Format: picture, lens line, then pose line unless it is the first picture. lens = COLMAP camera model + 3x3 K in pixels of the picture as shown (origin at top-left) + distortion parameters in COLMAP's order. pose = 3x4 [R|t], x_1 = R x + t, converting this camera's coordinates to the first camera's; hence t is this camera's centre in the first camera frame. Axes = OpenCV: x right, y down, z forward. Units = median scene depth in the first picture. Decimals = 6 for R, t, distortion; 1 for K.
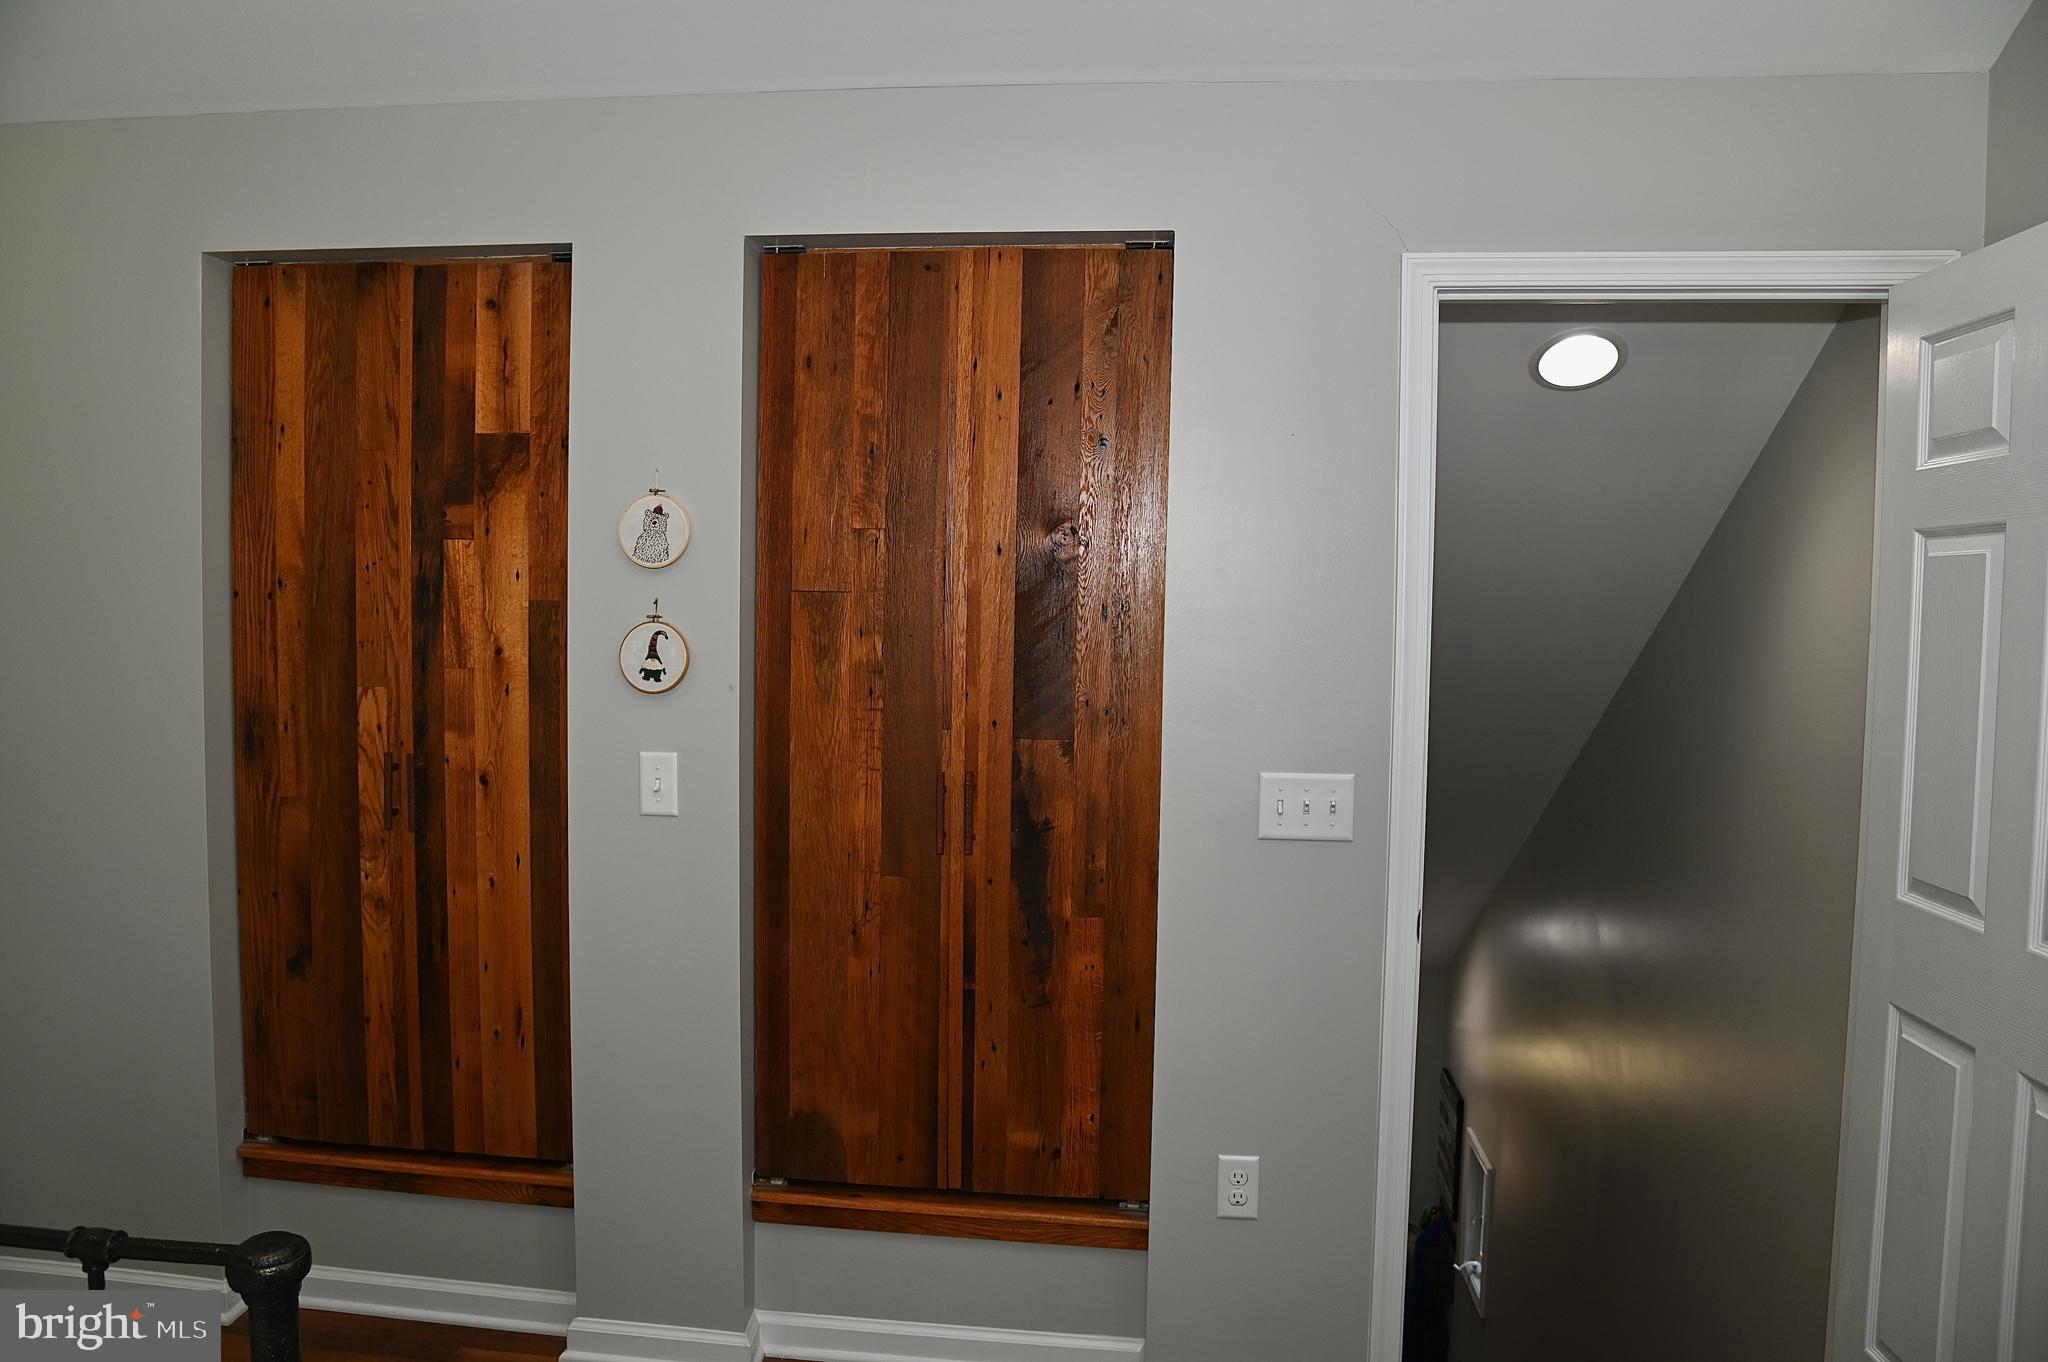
lens RADIAL K [[1417.7, 0, 1048.3], [0, 1417.7, 679.5], [0, 0, 1]] dist [-0.108767, 0.064870]
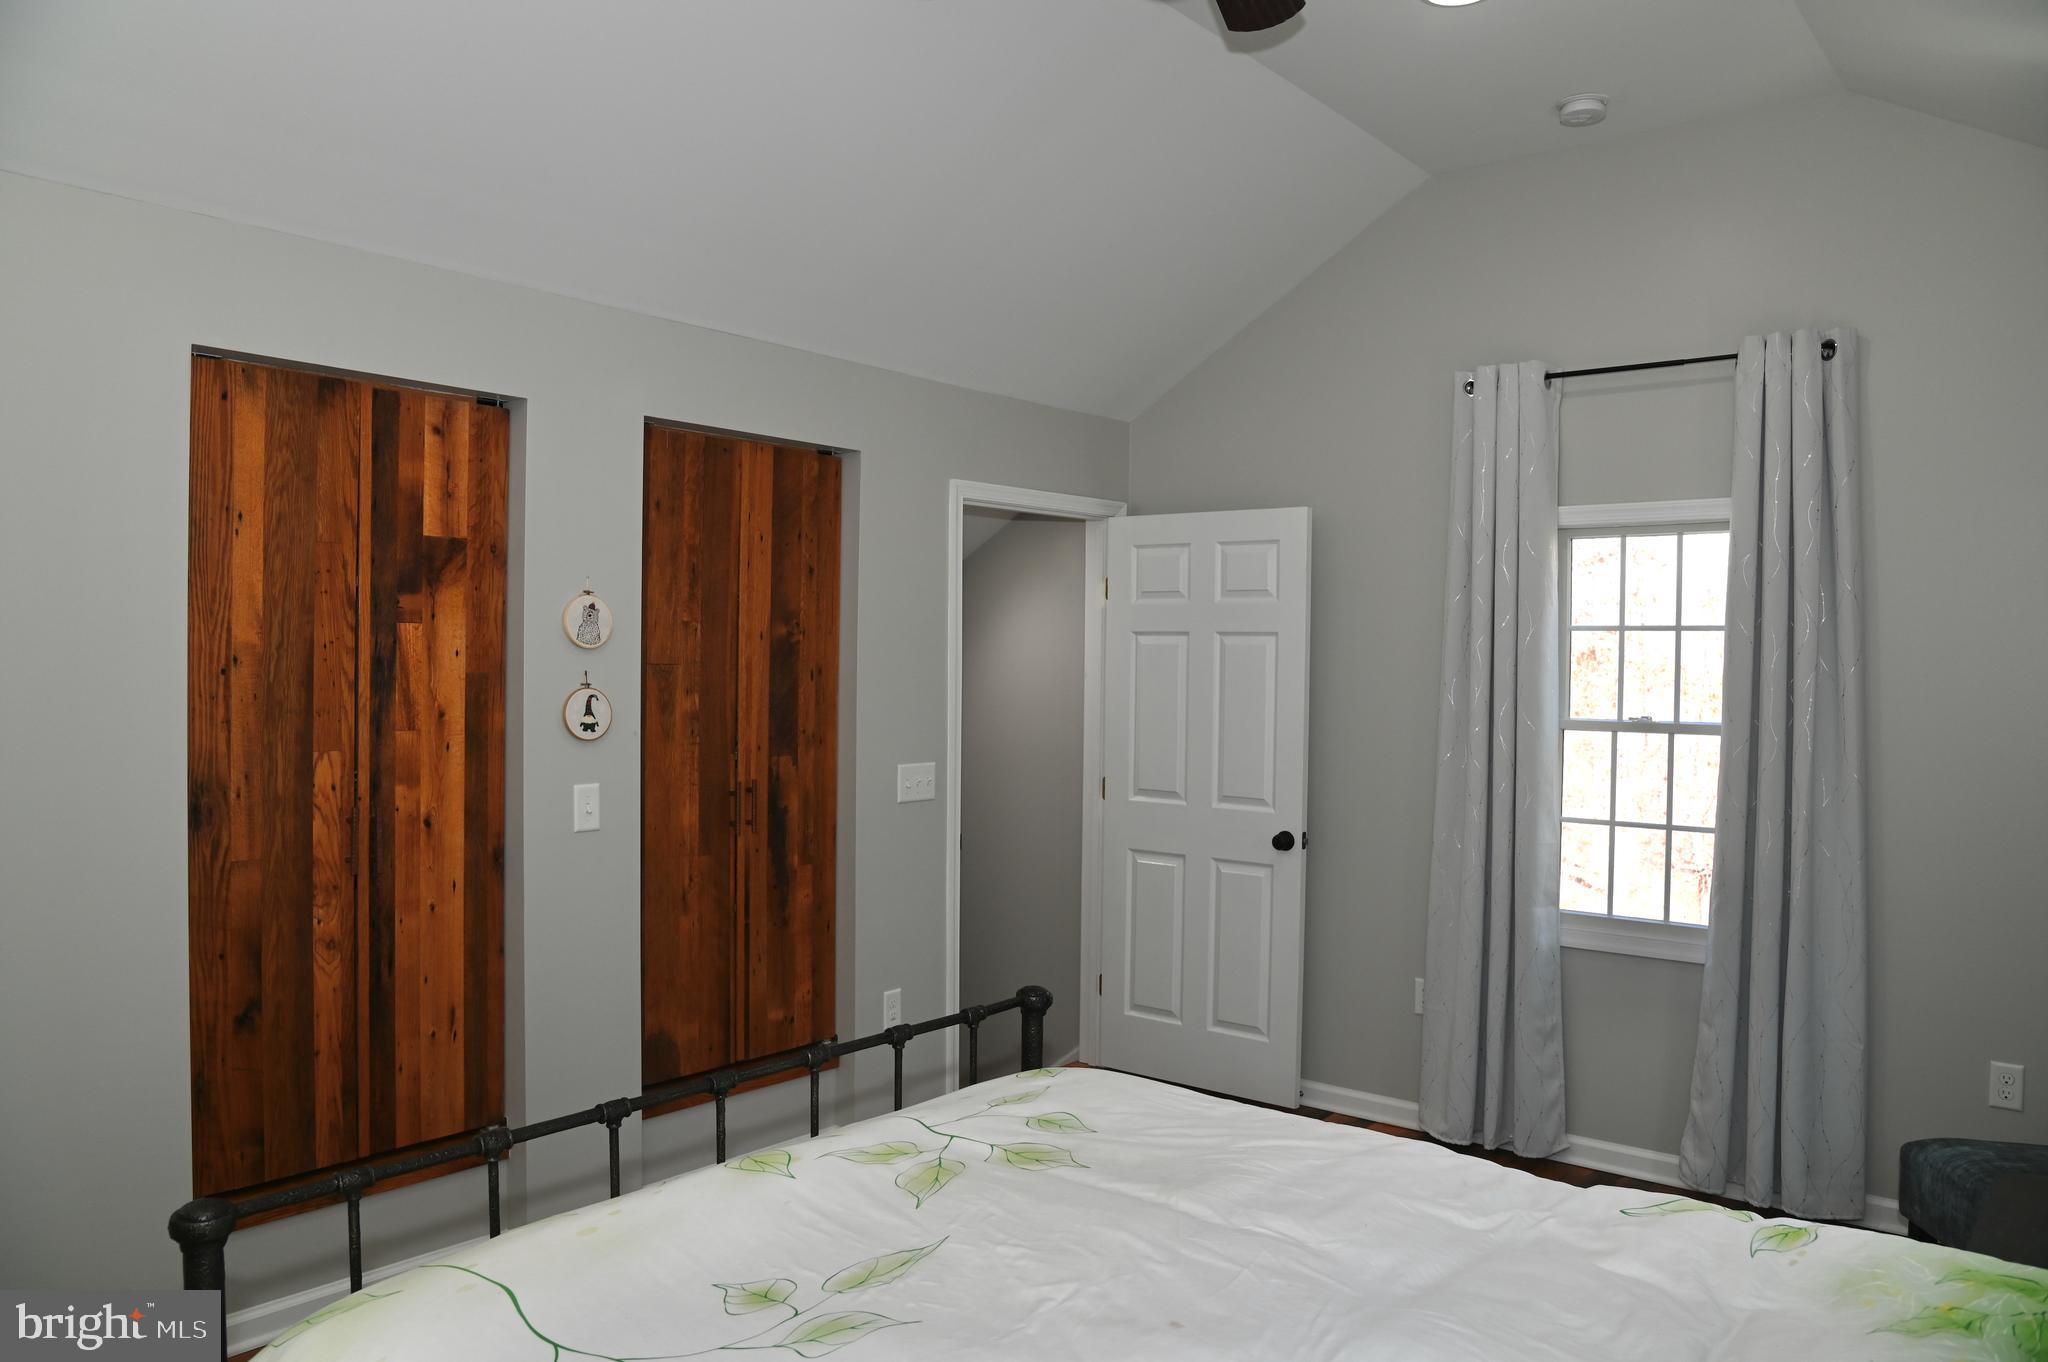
lens RADIAL K [[1417.7, 0, 1048.3], [0, 1417.7, 679.5], [0, 0, 1]] dist [-0.108767, 0.064870]
pose [[0.541616, -0.020962, 0.840365, -1.131406], [0.041991, 0.999116, -0.002141, -0.026568], [-0.839577, 0.036448, 0.542017, -0.104393]]
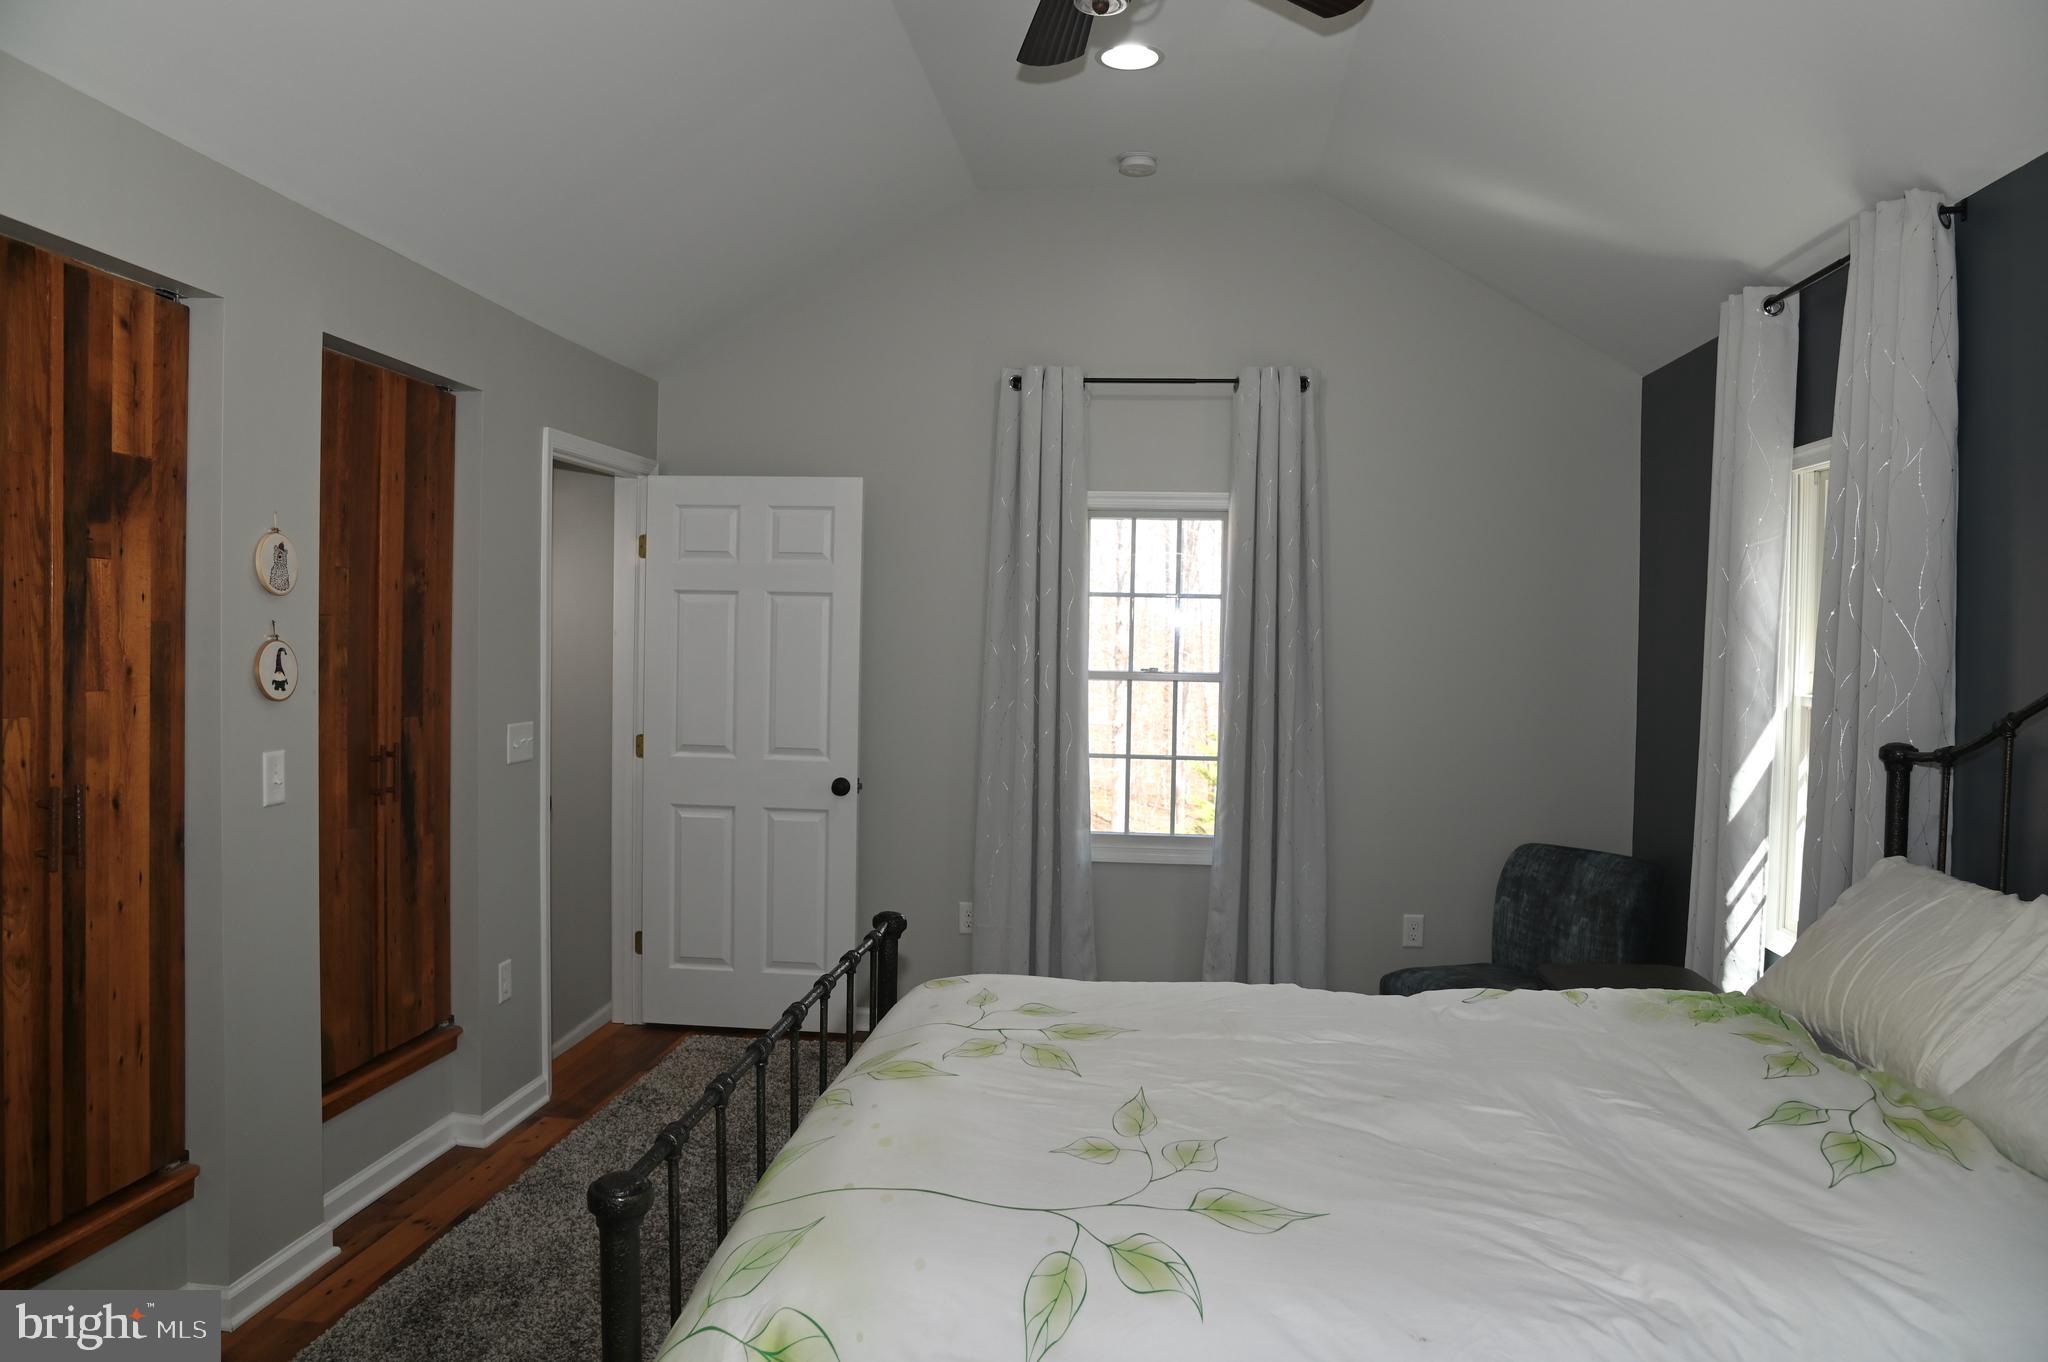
lens RADIAL K [[1417.7, 0, 1048.3], [0, 1417.7, 679.5], [0, 0, 1]] dist [-0.108767, 0.064870]
pose [[-0.017709, -0.043743, 0.998886, -1.391860], [0.035029, 0.998402, 0.044343, -0.035370], [-0.999229, 0.035775, -0.016148, 0.357895]]
